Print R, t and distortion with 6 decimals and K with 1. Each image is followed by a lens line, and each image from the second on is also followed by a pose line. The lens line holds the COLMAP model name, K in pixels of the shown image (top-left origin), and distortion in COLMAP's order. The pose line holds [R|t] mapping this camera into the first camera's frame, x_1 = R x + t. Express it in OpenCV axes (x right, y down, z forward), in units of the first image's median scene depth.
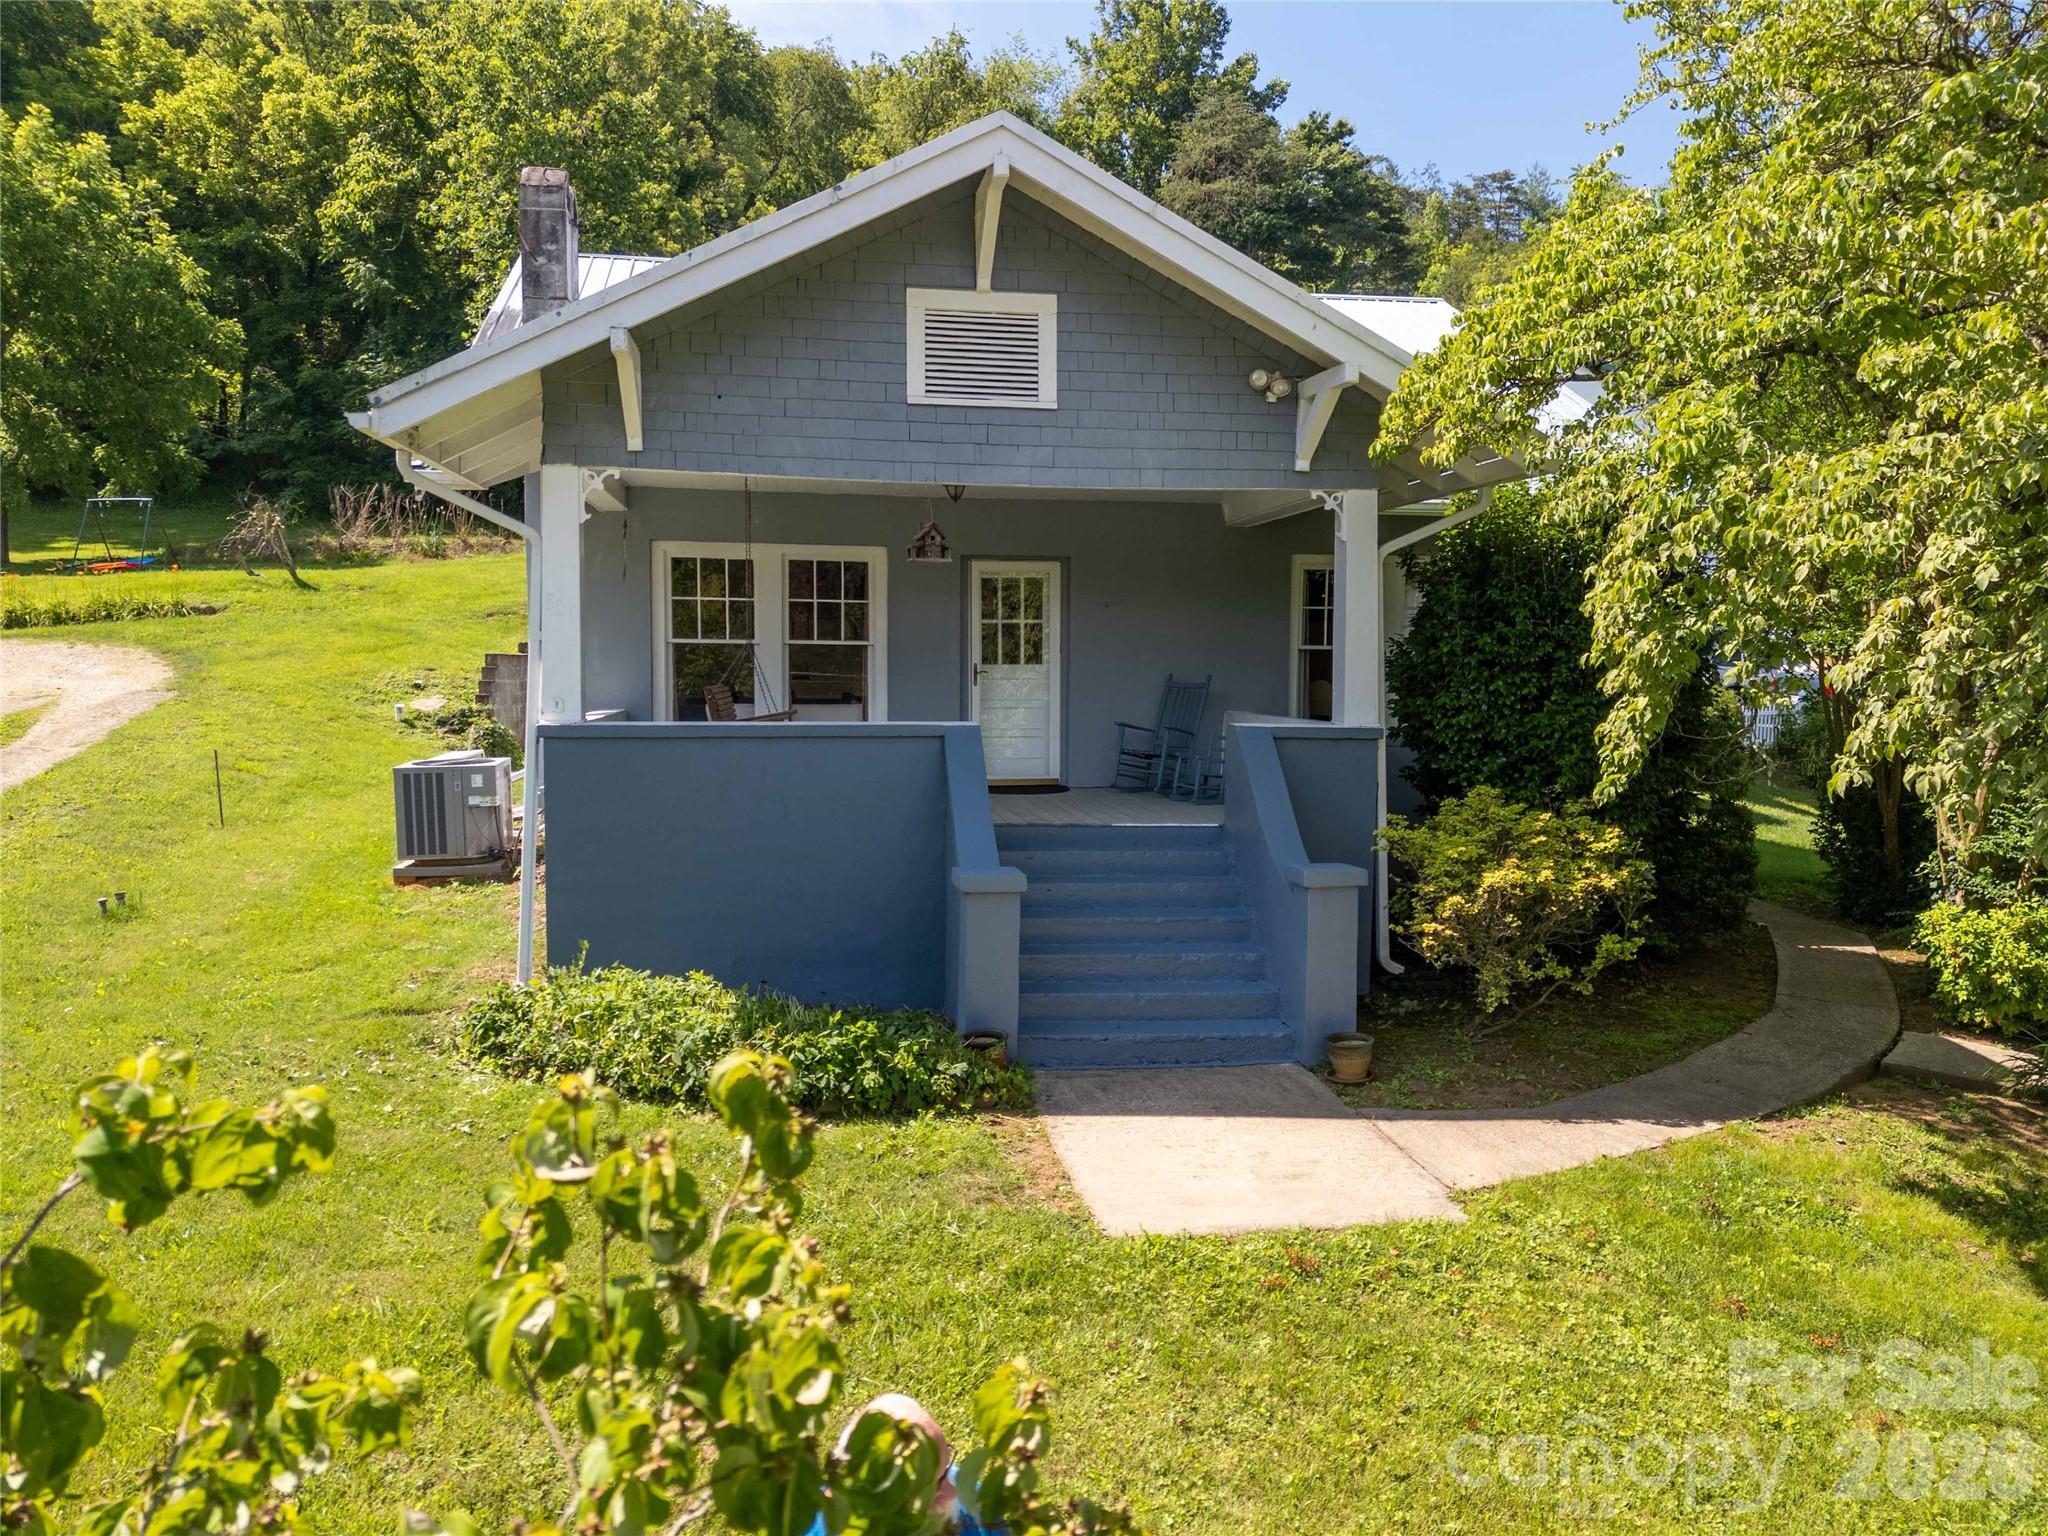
lens RADIAL K [[1474.2, 0, 1051.2], [0, 1474.2, 771.8], [0, 0, 1]] dist [0.116856, -0.197955]
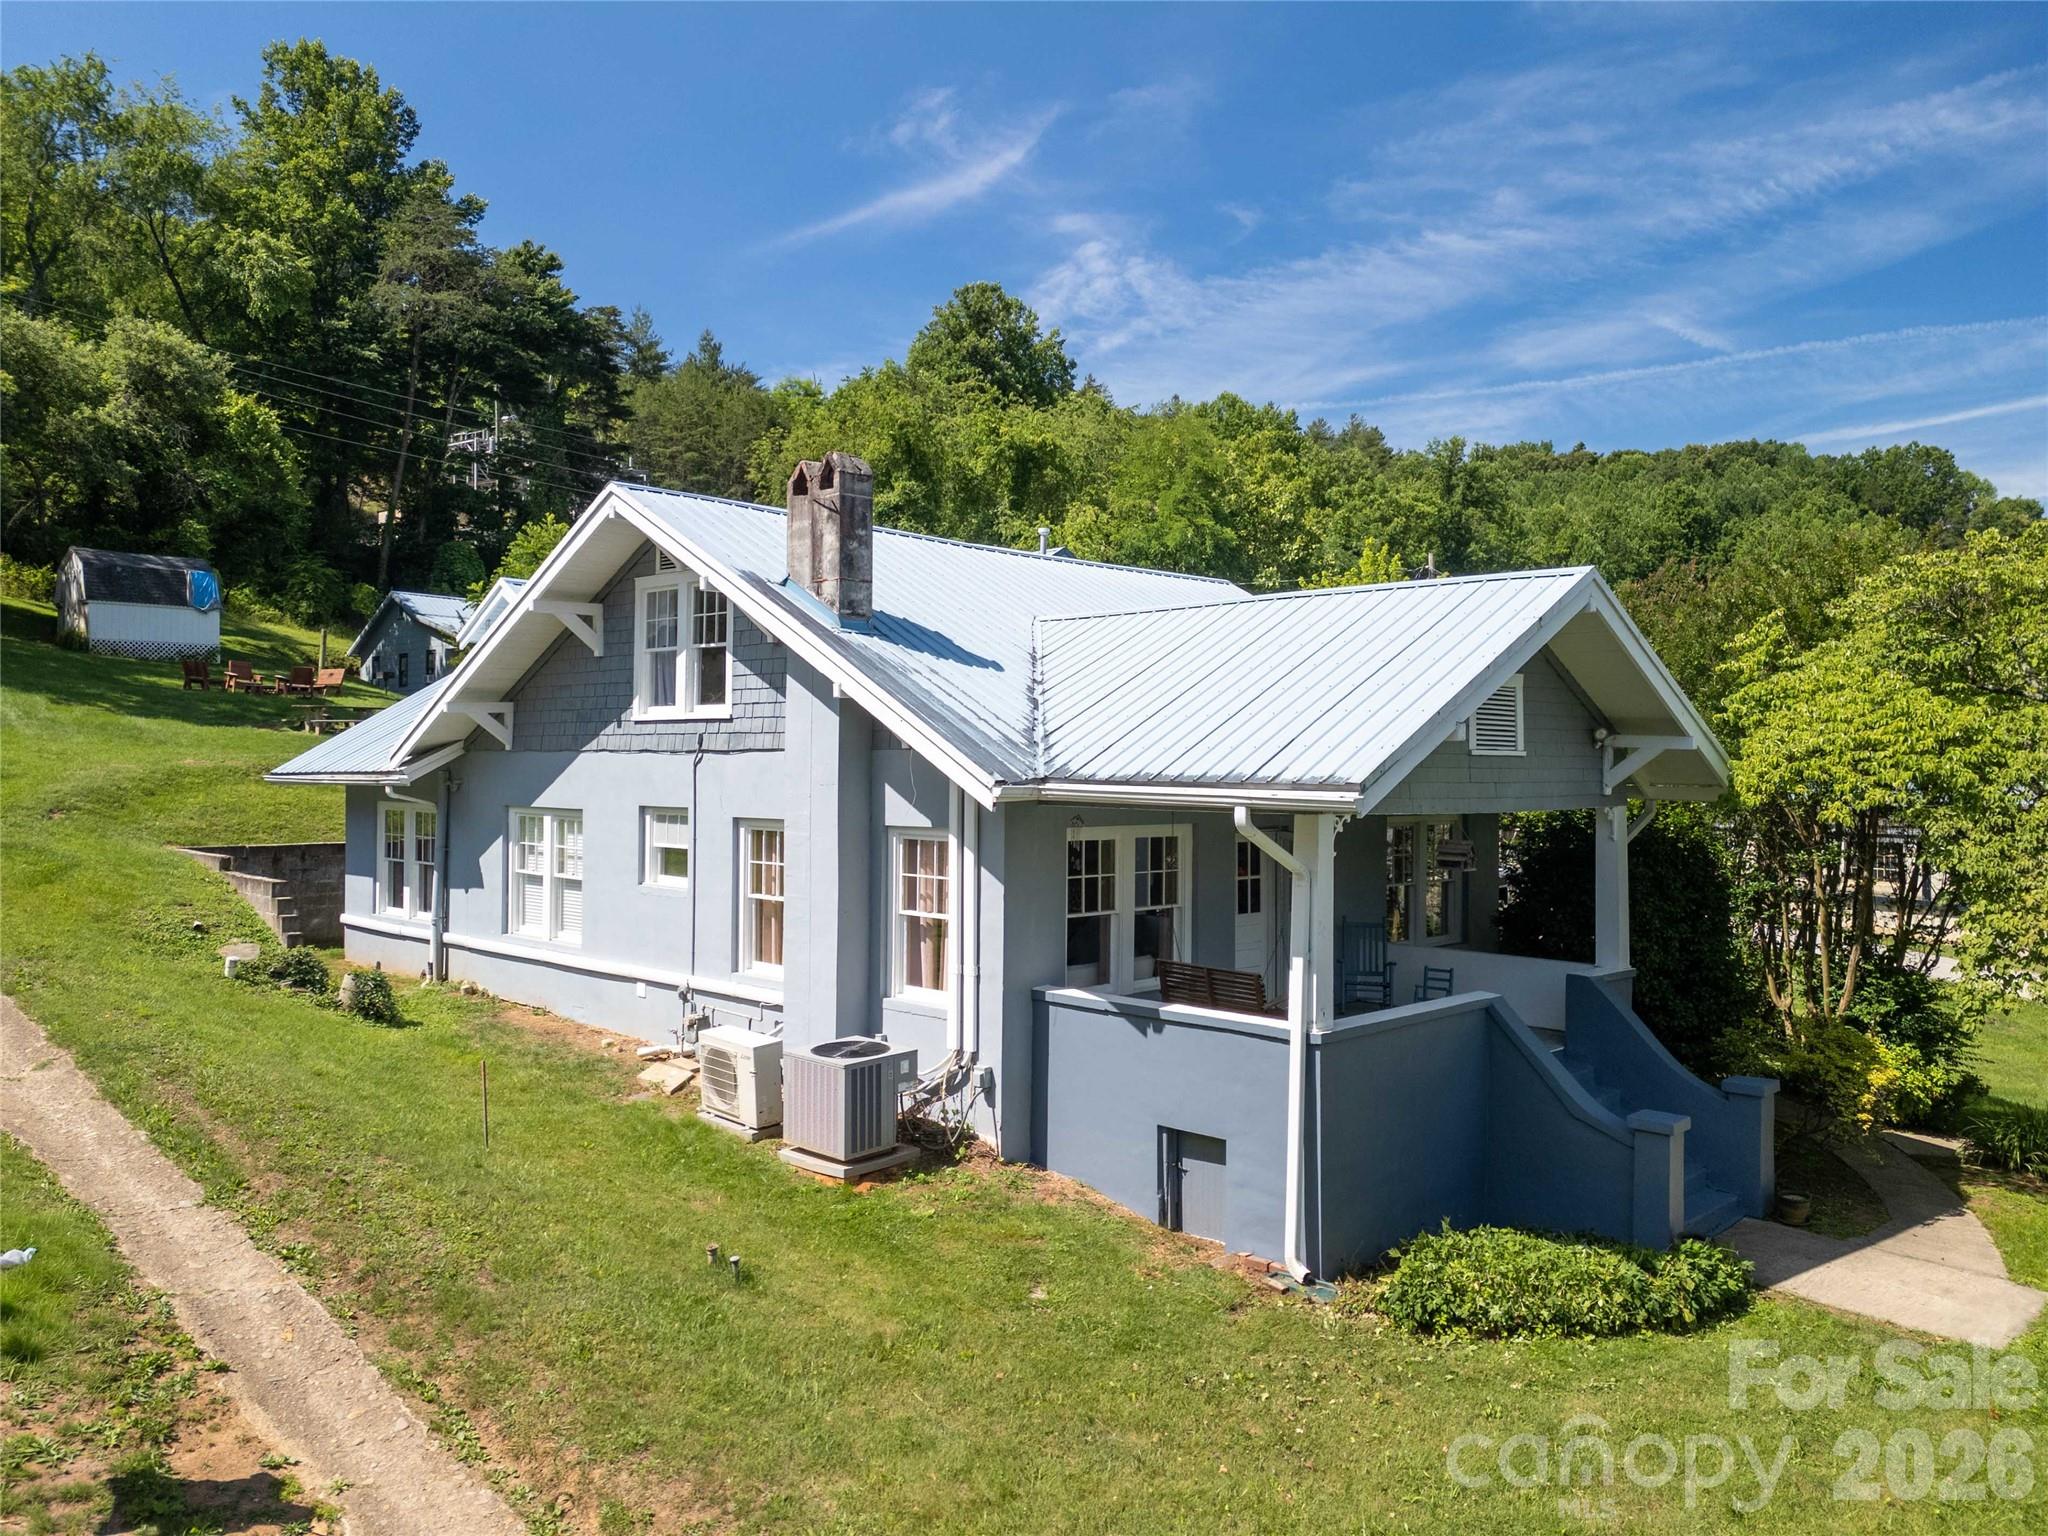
lens RADIAL K [[1488.7, 0, 1024.0], [0, 1488.7, 768.0], [0, 0, 1]] dist [0.064637, -0.040955]
pose [[0.811427, 0.000099, 0.584453, -0.911094], [0.040043, 0.997641, -0.055762, -0.135991], [-0.583080, 0.068650, 0.809509, 0.120815]]
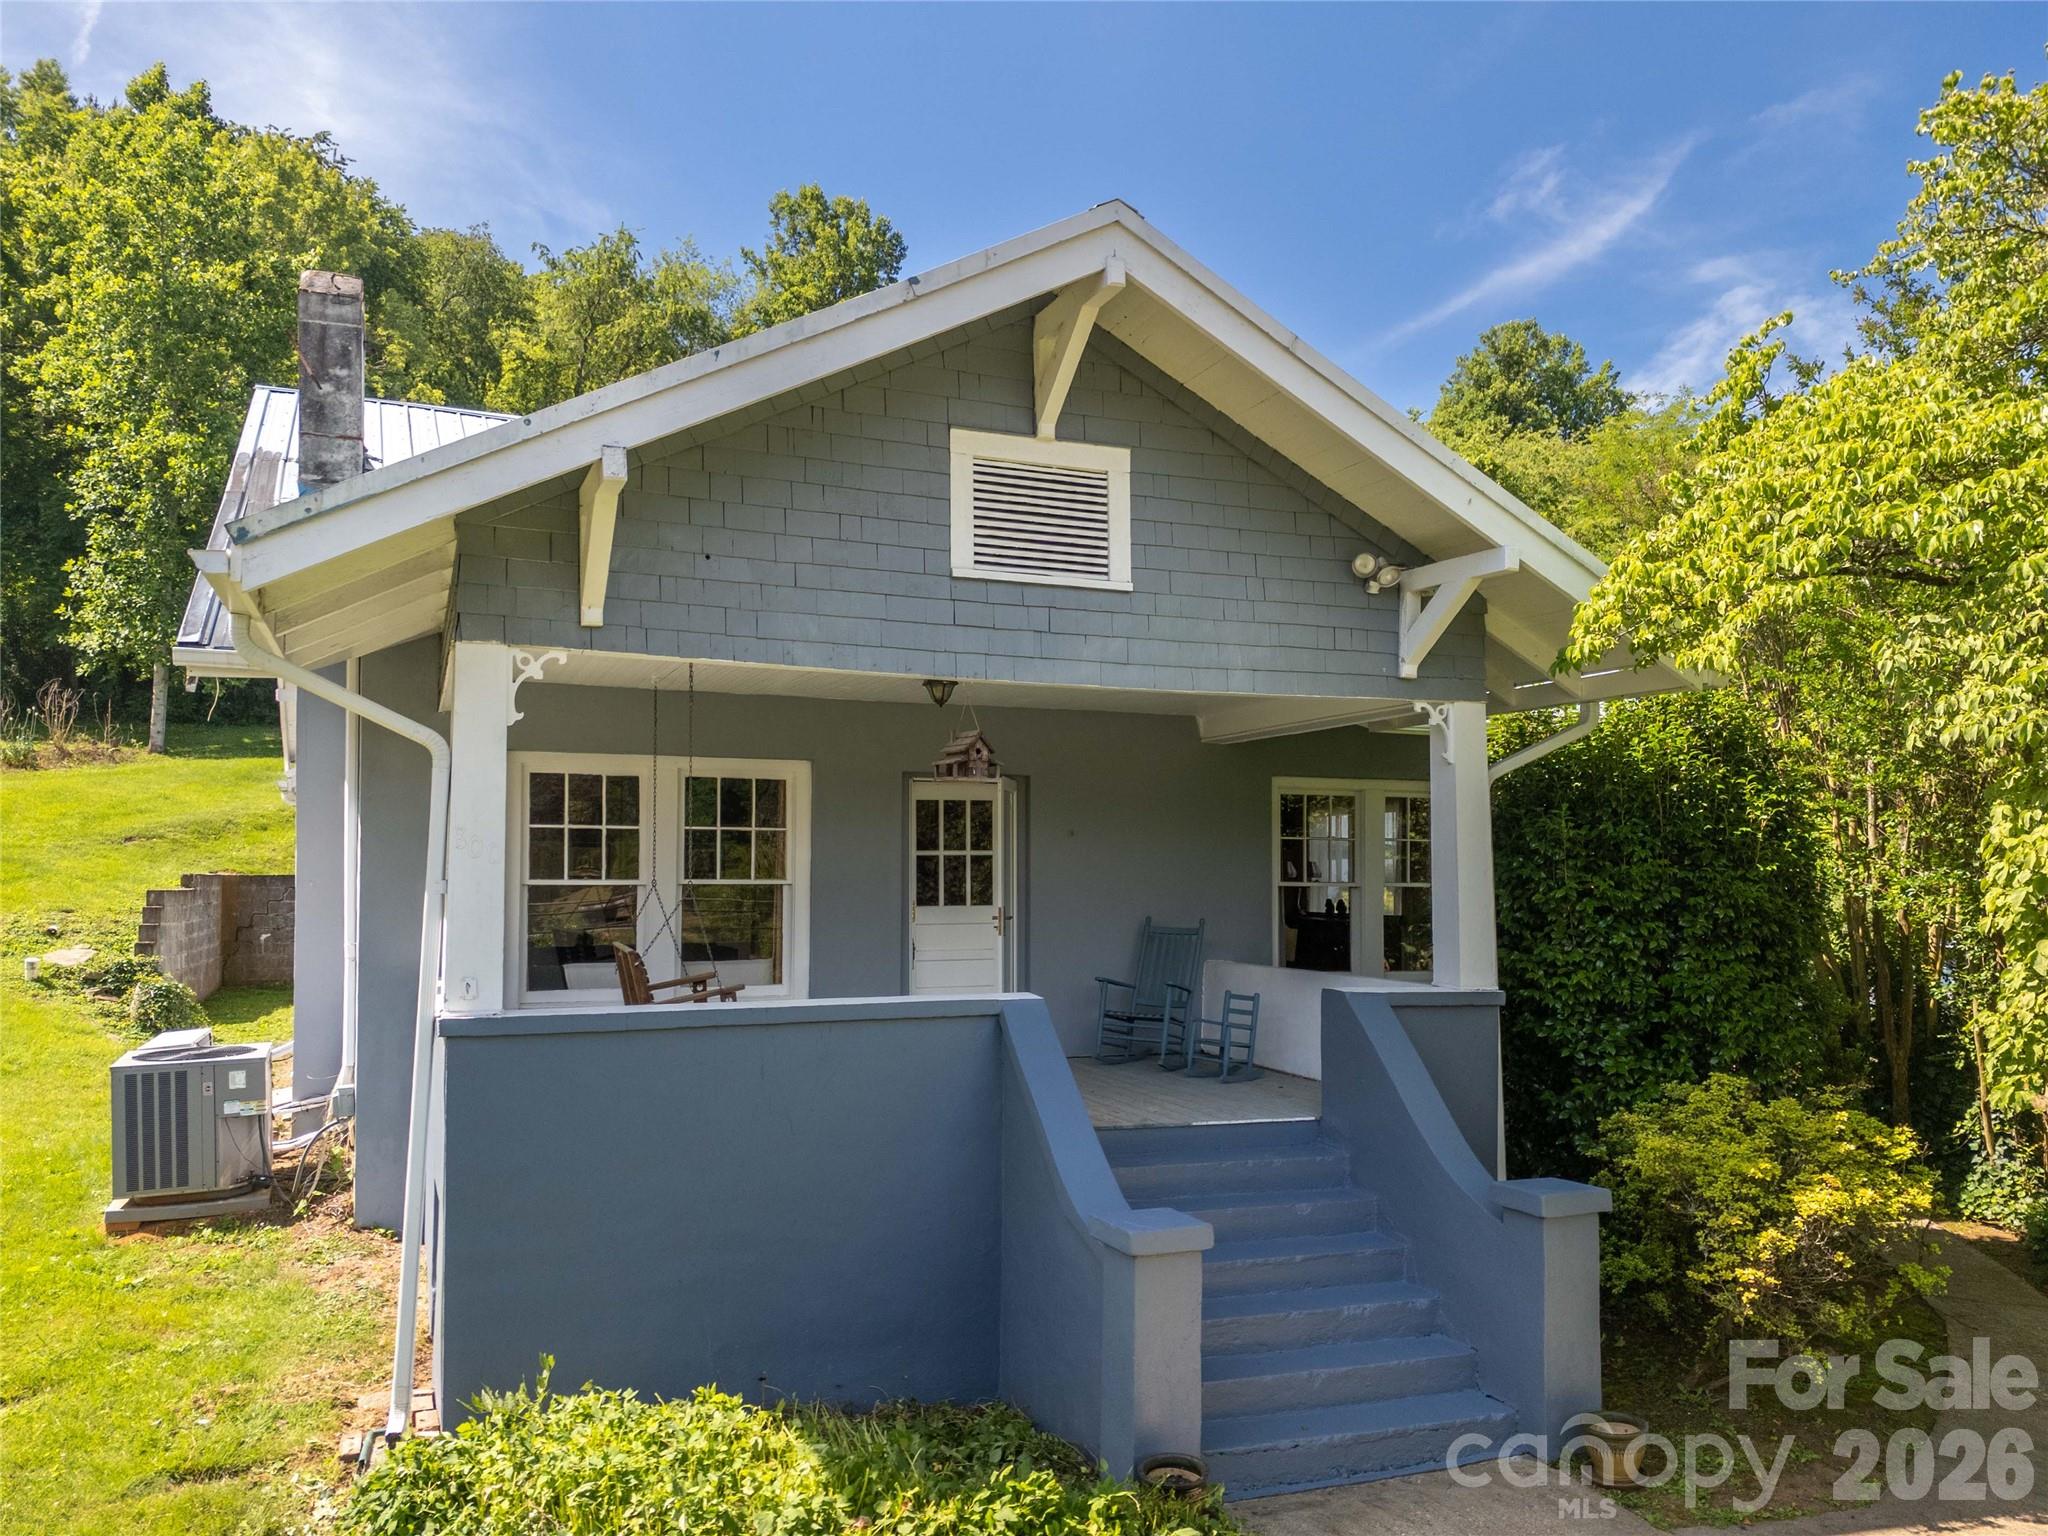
lens RADIAL K [[1510.7, 0, 1019.2], [0, 1510.7, 850.0], [0, 0, 1]] dist [0.083795, -0.099903]
pose [[0.976751, 0.000651, 0.214378, -0.175879], [0.019439, 0.995607, -0.091594, -0.028967], [-0.213496, 0.093631, 0.972447, 0.195588]]
